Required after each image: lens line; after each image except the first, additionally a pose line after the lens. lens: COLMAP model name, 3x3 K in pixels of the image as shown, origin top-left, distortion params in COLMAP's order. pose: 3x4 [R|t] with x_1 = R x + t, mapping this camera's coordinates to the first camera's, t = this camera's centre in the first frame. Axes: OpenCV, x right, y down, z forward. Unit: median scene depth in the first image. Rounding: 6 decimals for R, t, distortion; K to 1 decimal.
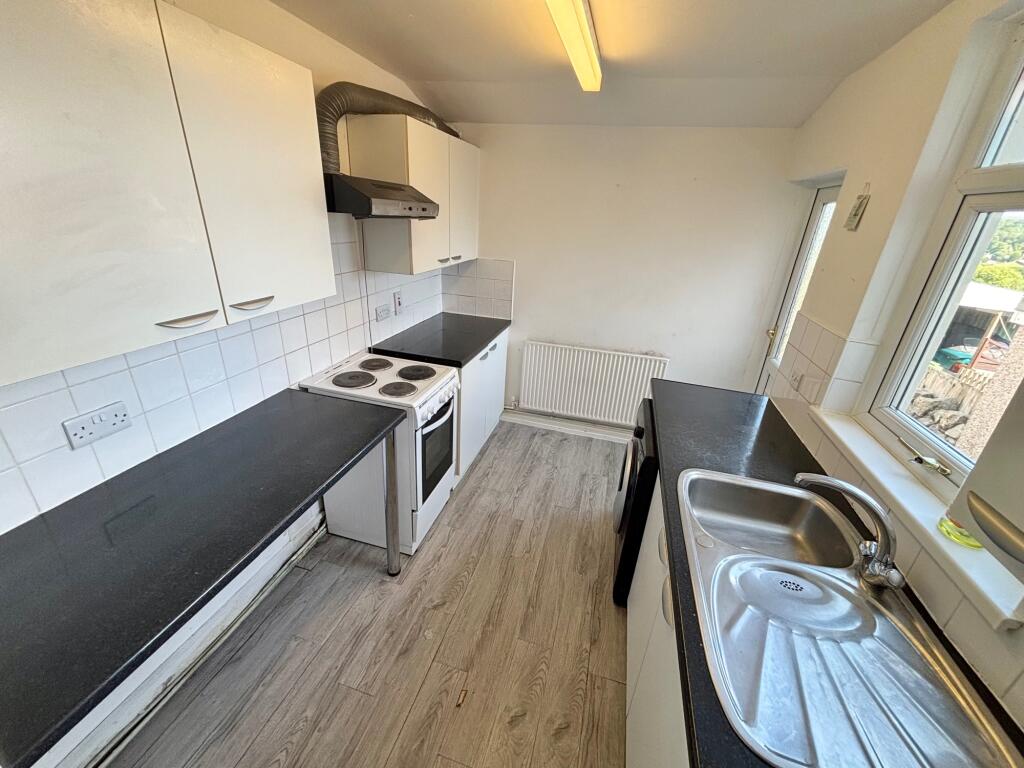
lens RADIAL K [[409.5, 0, 513.0], [0, 409.5, 382.8], [0, 0, 1]] dist [-0.003181, -0.000538]
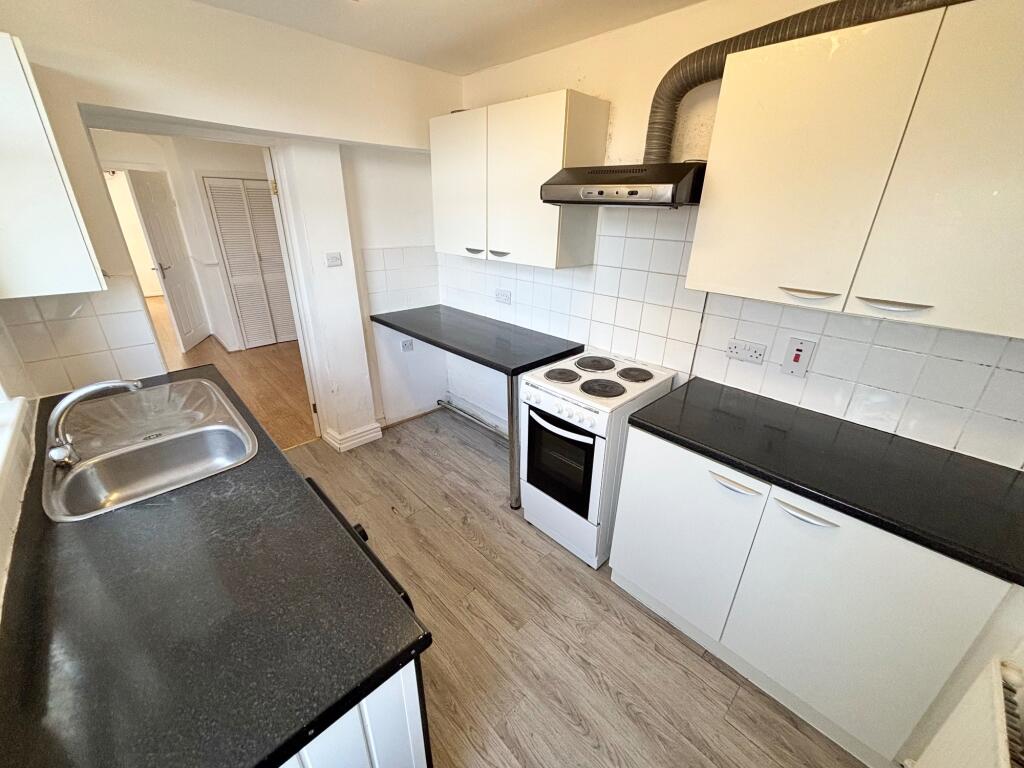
lens RADIAL K [[409.5, 0, 514.2], [0, 409.5, 382.7], [0, 0, 1]] dist [-0.003181, -0.000538]
pose [[-0.514576, 0.279289, -0.810684, 0.552447], [-0.373934, 0.777727, 0.505287, -0.399437], [0.771612, 0.563150, -0.295764, 1.111421]]
